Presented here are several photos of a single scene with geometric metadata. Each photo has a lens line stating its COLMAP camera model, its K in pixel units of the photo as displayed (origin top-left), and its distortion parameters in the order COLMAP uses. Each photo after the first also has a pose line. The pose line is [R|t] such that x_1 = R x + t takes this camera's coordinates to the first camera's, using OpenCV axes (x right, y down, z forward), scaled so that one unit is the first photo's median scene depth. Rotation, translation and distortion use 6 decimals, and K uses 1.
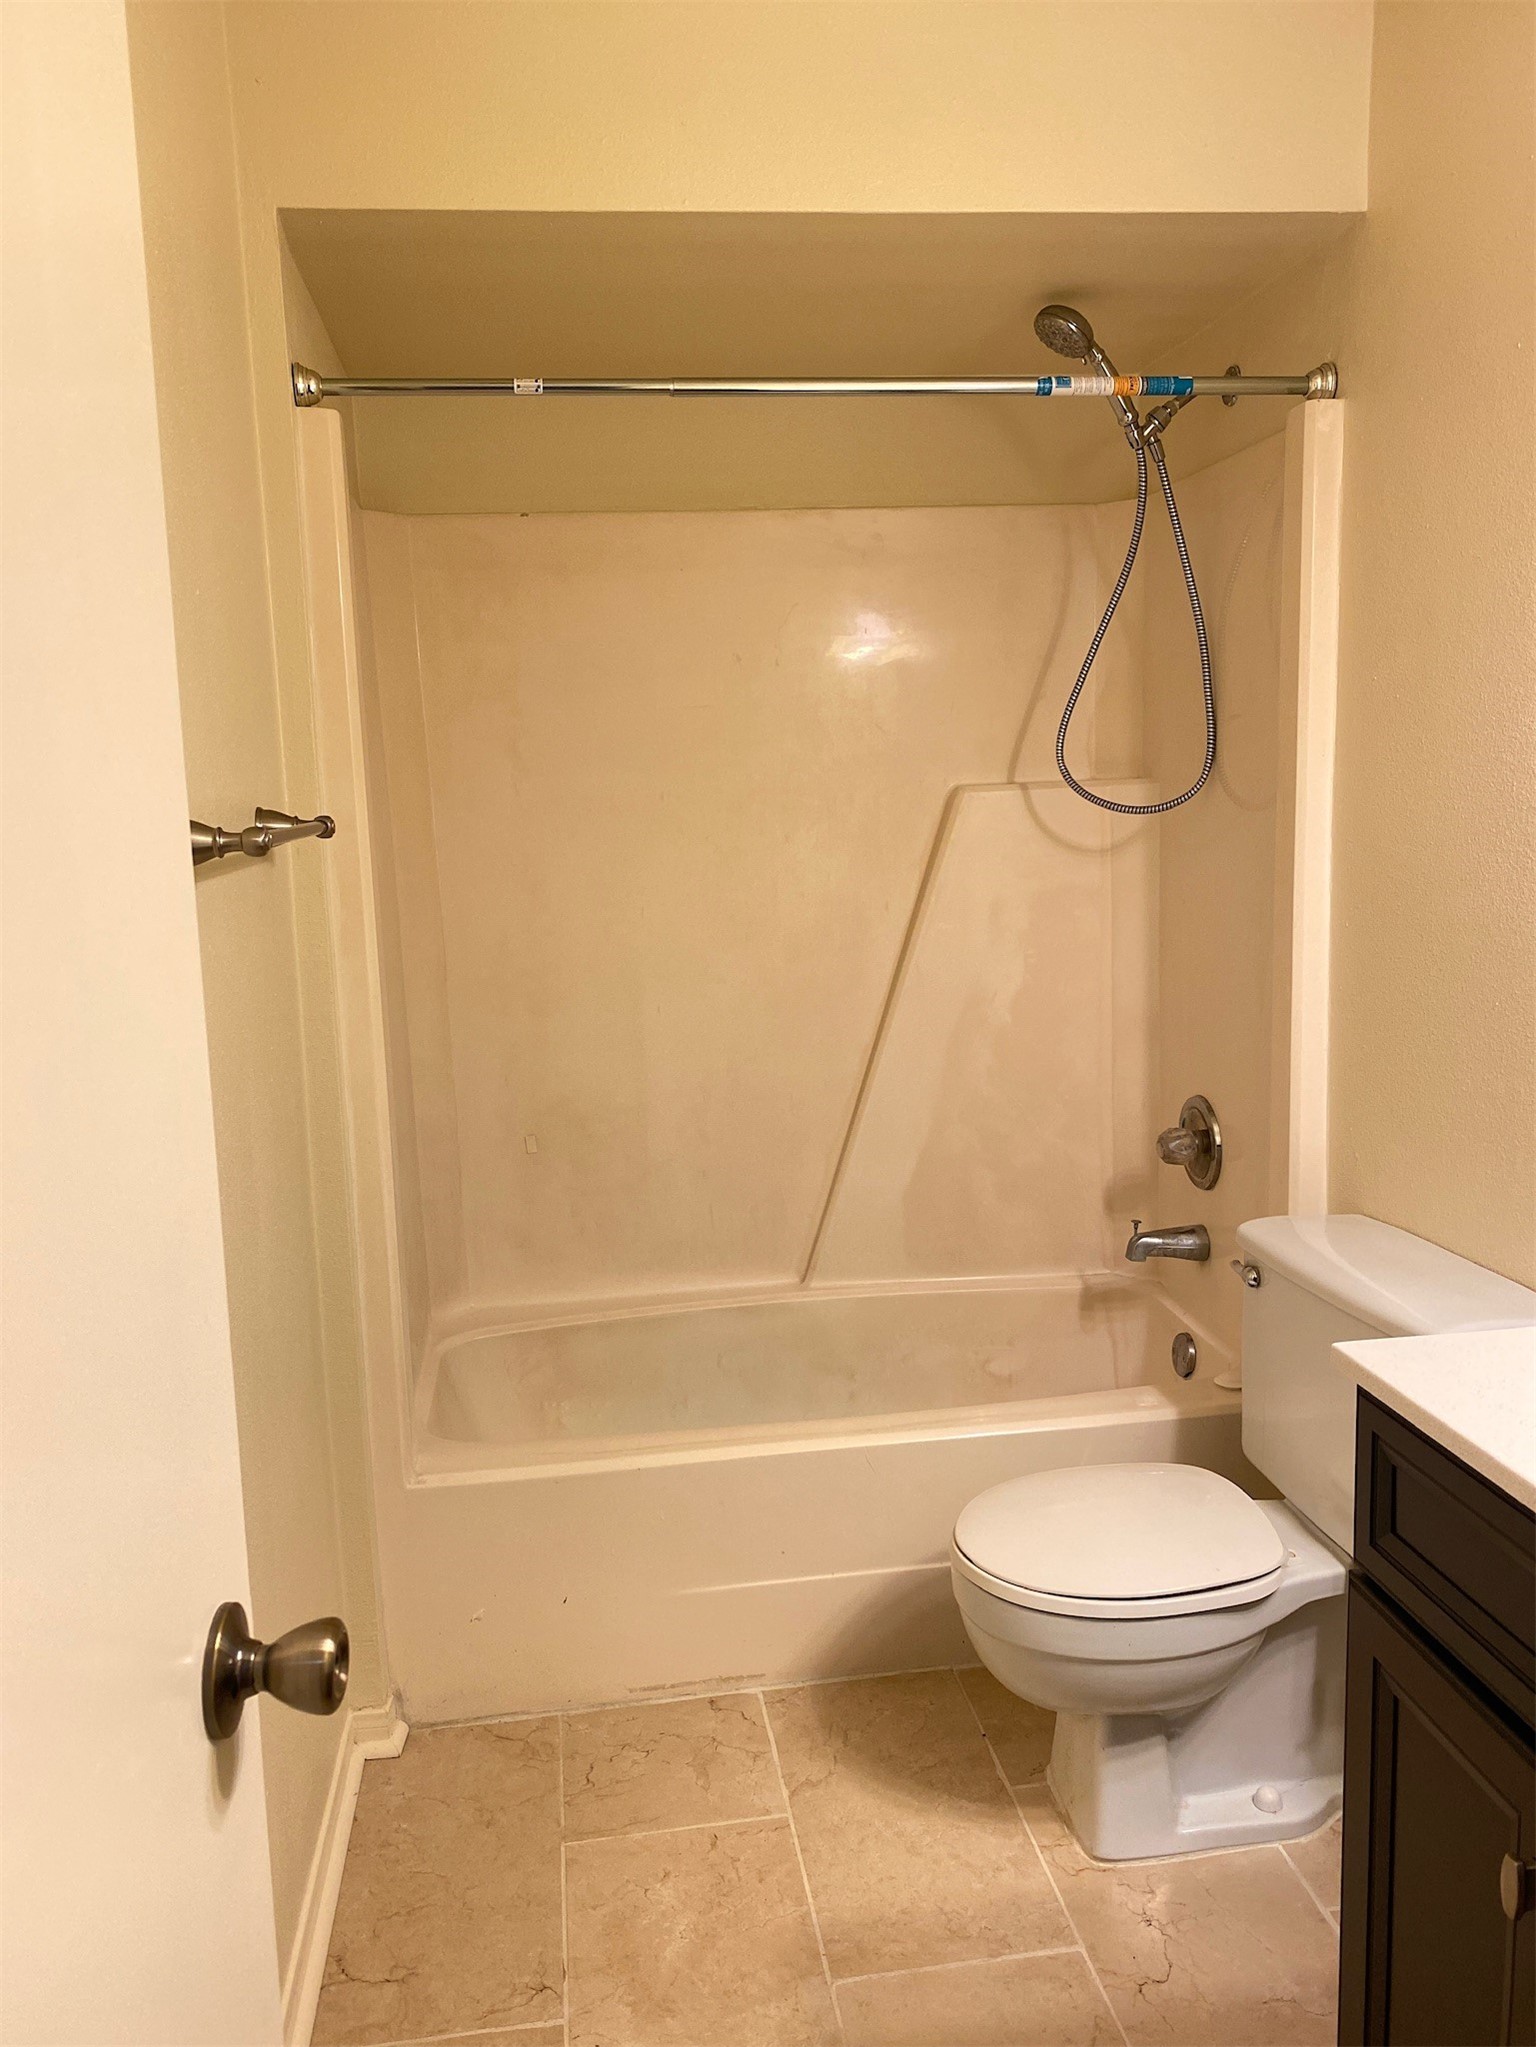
lens RADIAL K [[1564.6, 0, 765.6], [0, 1564.6, 1017.8], [0, 0, 1]] dist [0.047374, -0.053887]
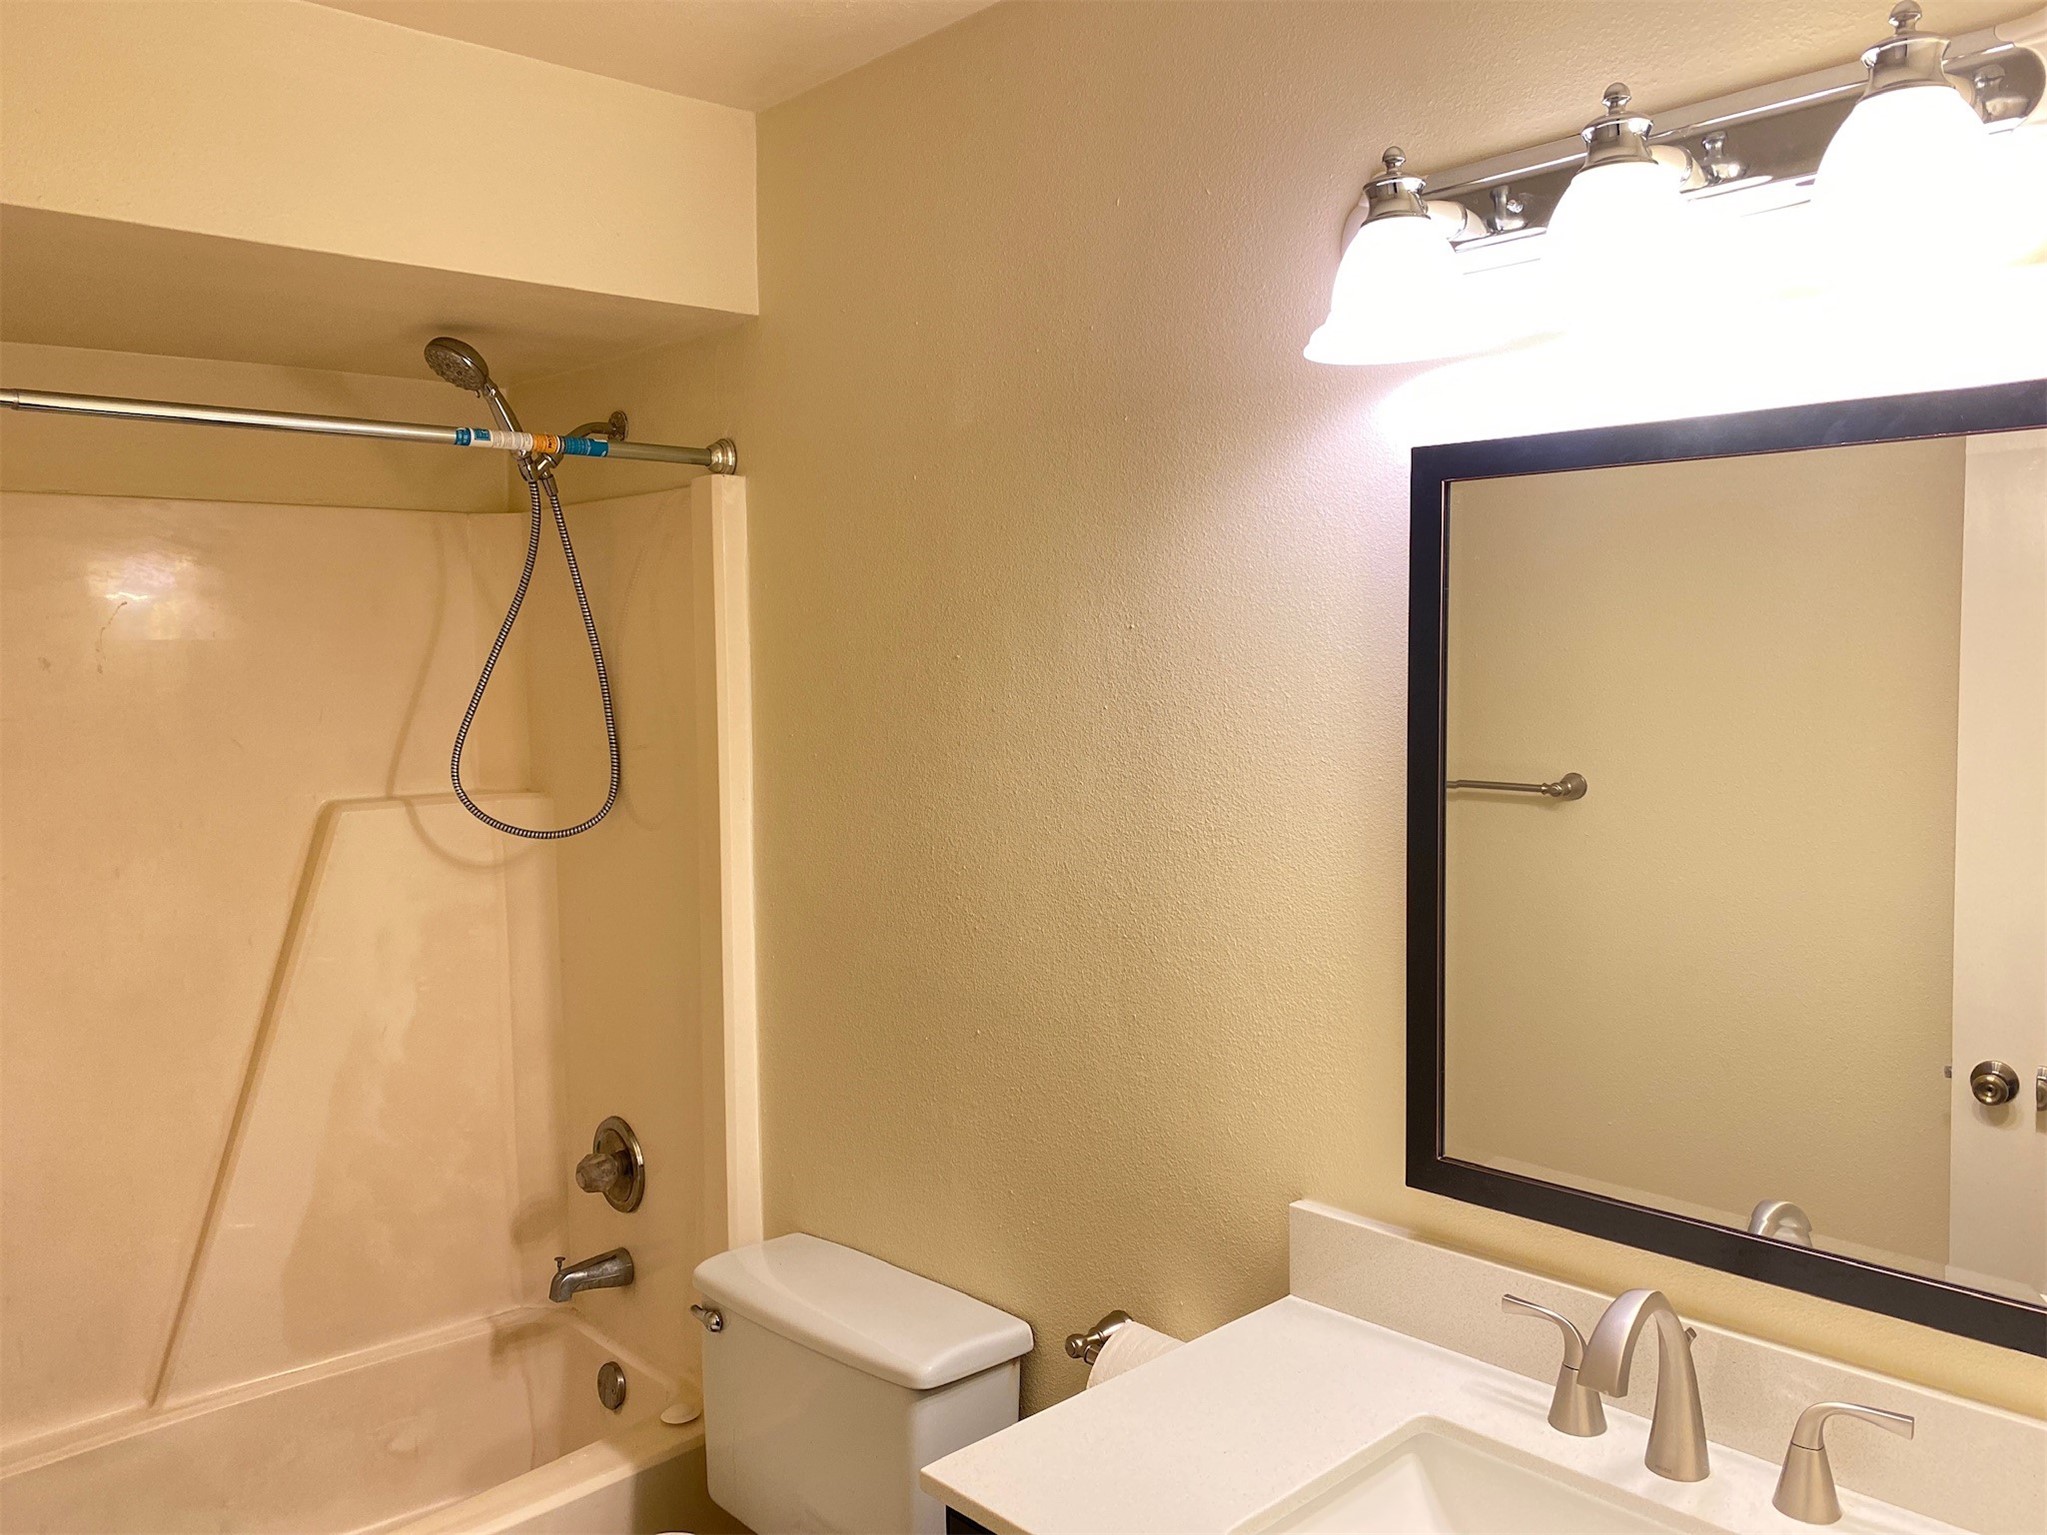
lens RADIAL K [[1568.8, 0, 1029.6], [0, 1568.8, 758.1], [0, 0, 1]] dist [0.007974, -0.003829]
pose [[0.809276, -0.016389, 0.587200, -0.095502], [0.069222, 0.995307, -0.067621, -0.094545], [-0.583336, 0.095372, 0.806612, 0.024270]]
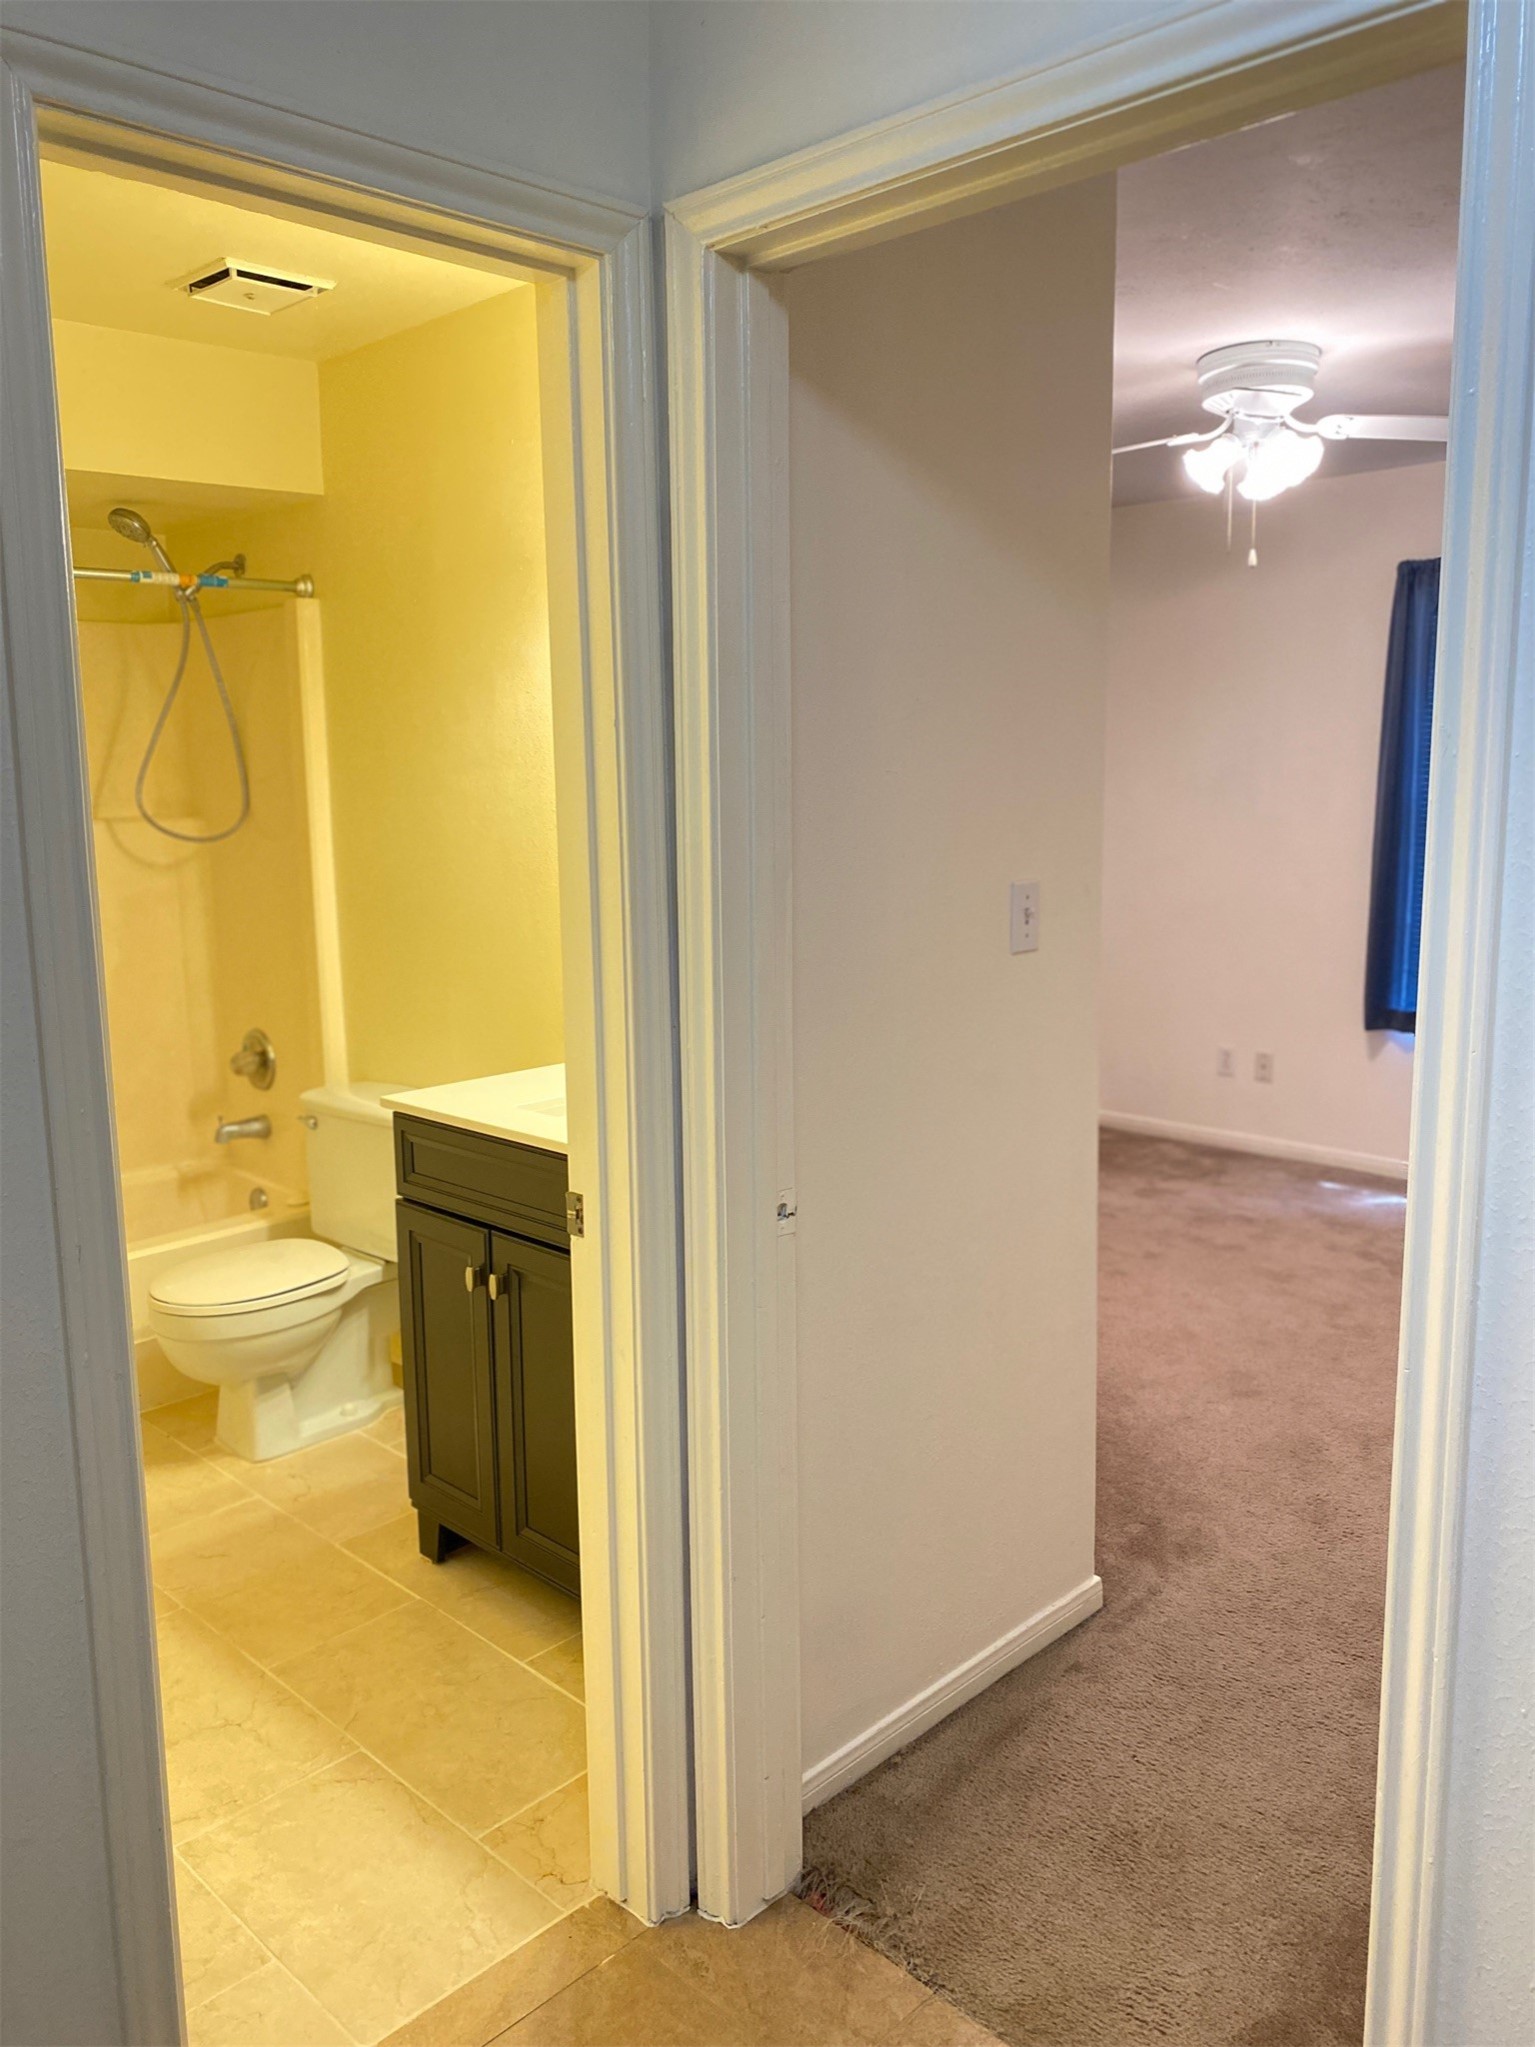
lens RADIAL K [[1568.8, 0, 764.0], [0, 1568.8, 988.4], [0, 0, 1]] dist [0.007974, -0.003829]
pose [[0.793686, -0.069616, 0.604331, -0.253009], [0.079662, 0.996770, 0.010200, 0.036058], [-0.603089, 0.040047, 0.796668, -0.513525]]
